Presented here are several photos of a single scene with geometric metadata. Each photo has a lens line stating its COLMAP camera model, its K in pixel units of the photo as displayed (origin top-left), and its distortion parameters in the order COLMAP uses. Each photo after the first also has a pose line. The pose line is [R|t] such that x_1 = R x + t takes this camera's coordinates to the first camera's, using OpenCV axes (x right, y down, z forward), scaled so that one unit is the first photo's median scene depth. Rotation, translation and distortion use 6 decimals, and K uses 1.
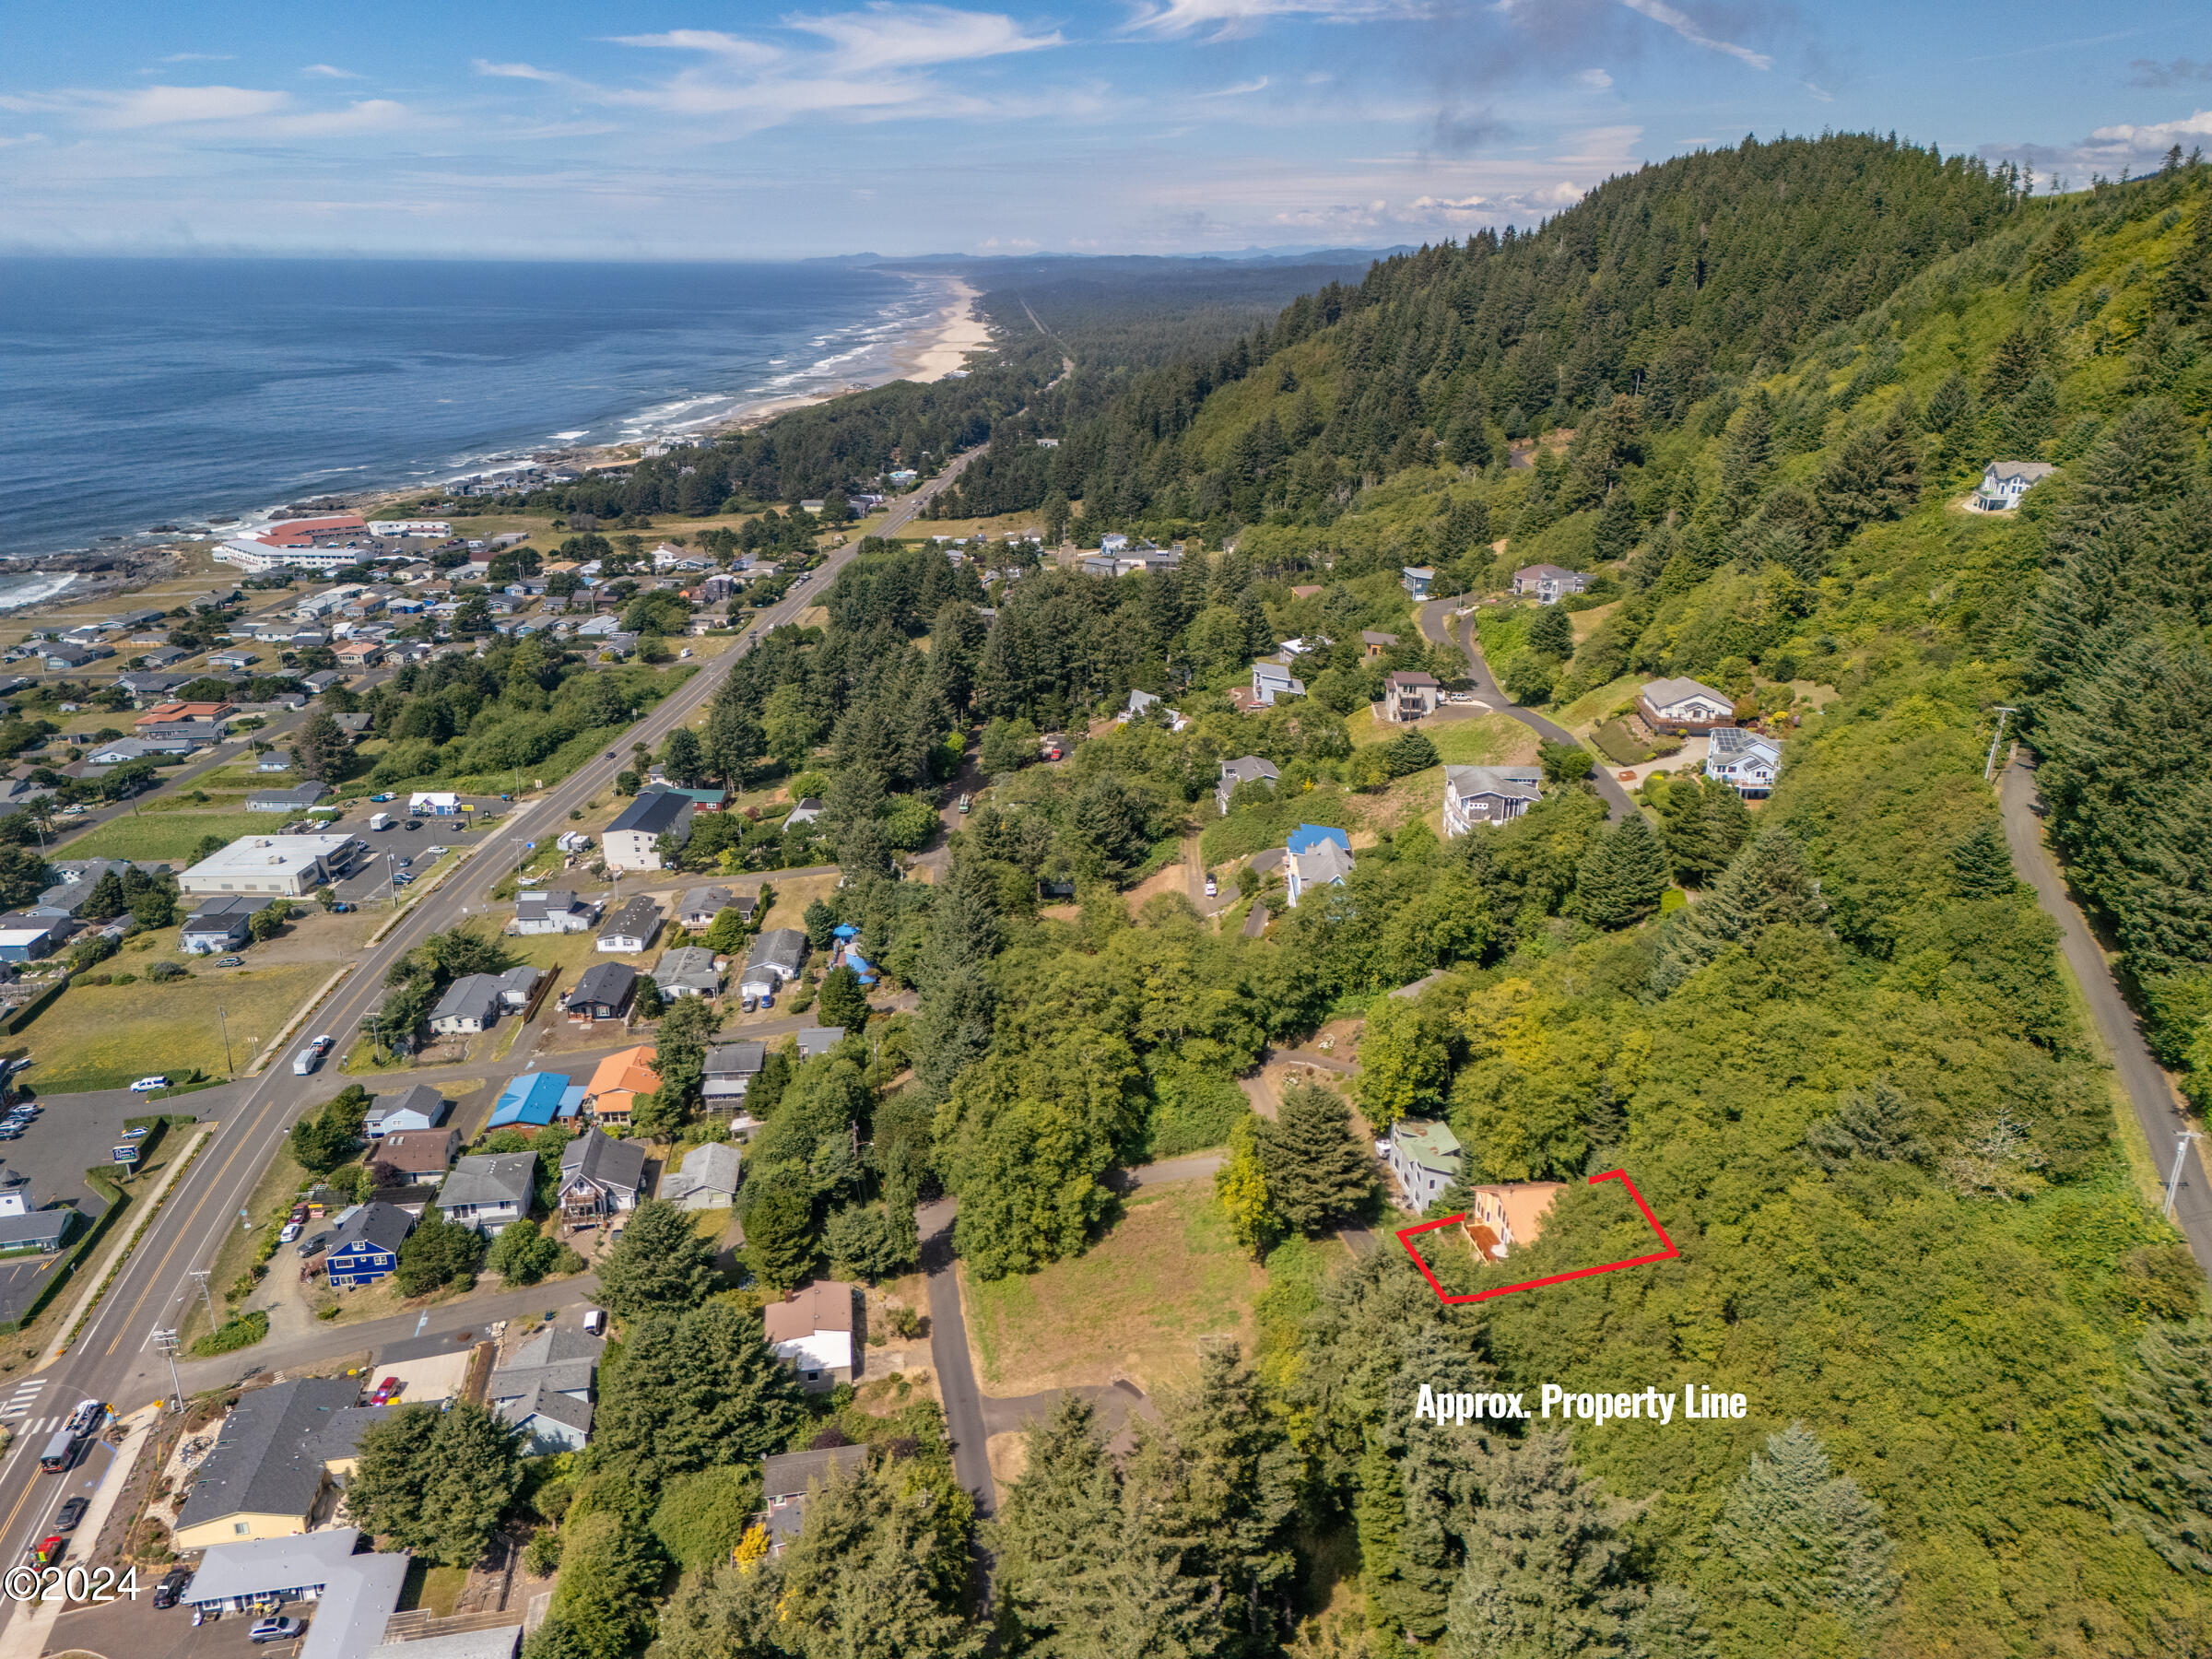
lens RADIAL K [[1580.1, 0, 1116.8], [0, 1580.1, 858.1], [0, 0, 1]] dist [0.086797, -0.075056]
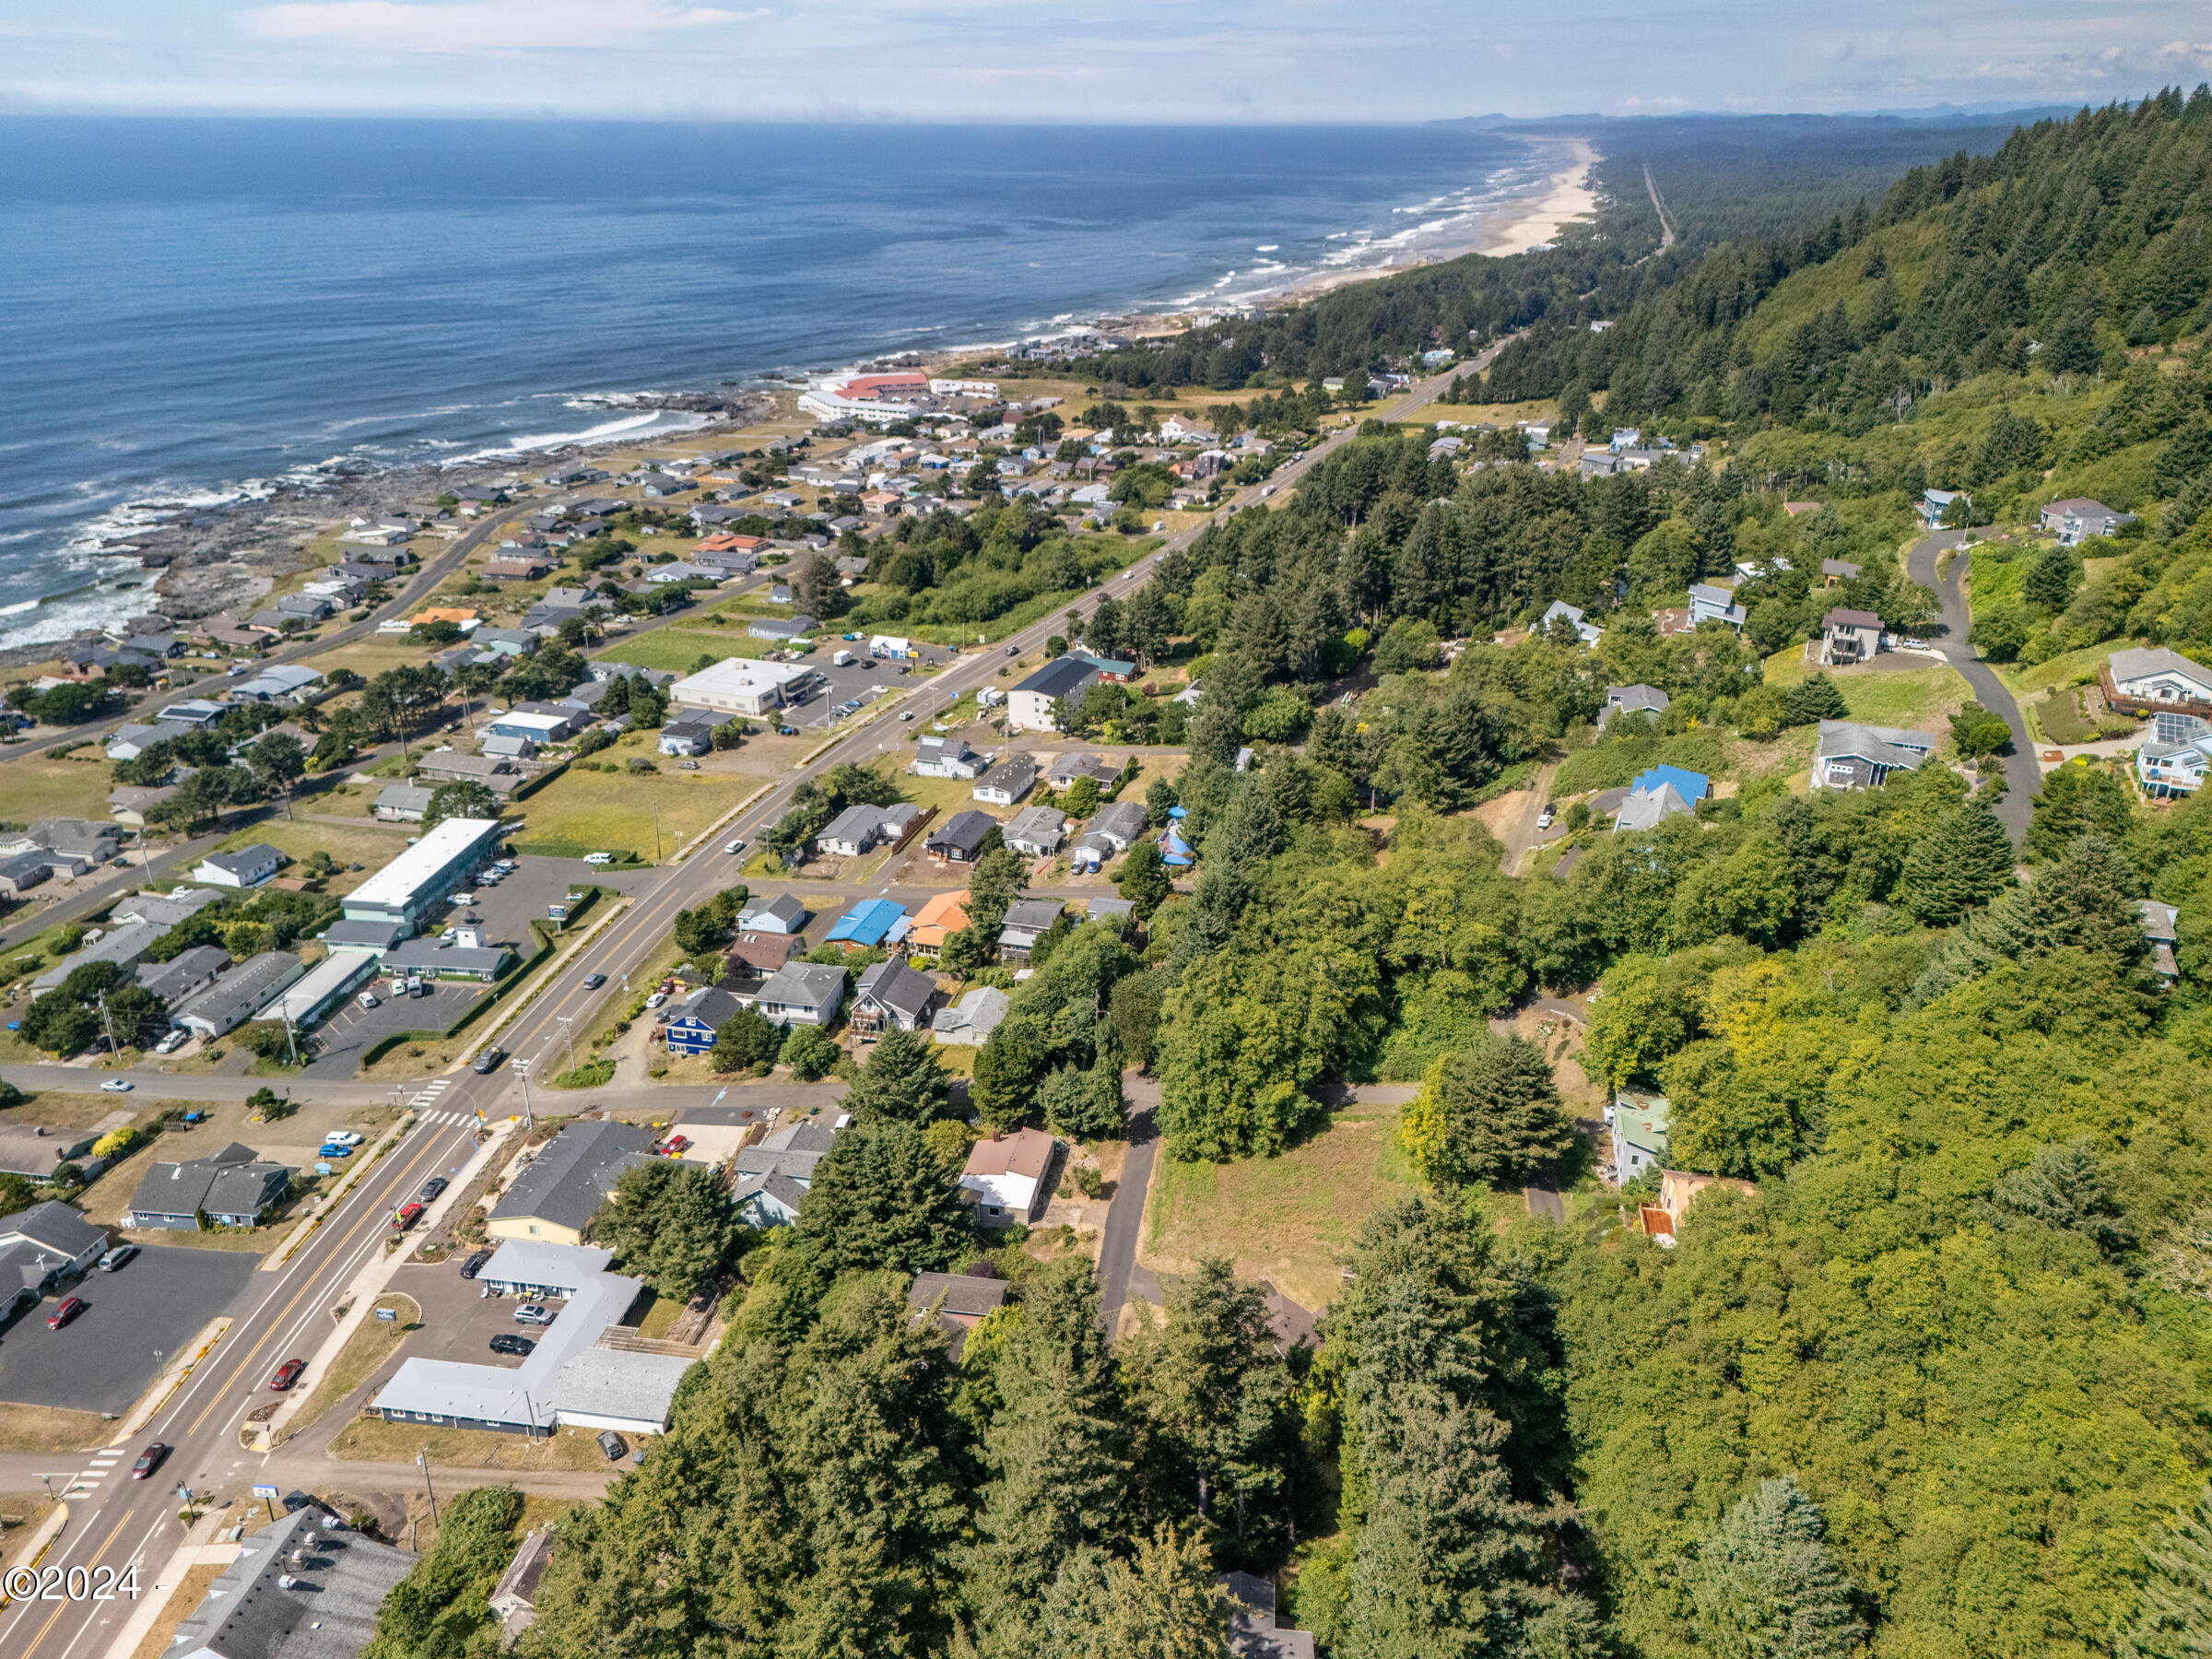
lens RADIAL K [[1580.1, 0, 1116.8], [0, 1580.1, 858.1], [0, 0, 1]] dist [0.086797, -0.075056]
pose [[0.941922, 0.145578, -0.302638, 0.104170], [-0.123598, 0.988182, 0.090663, -0.012248], [0.312260, -0.047991, 0.948784, 0.008265]]
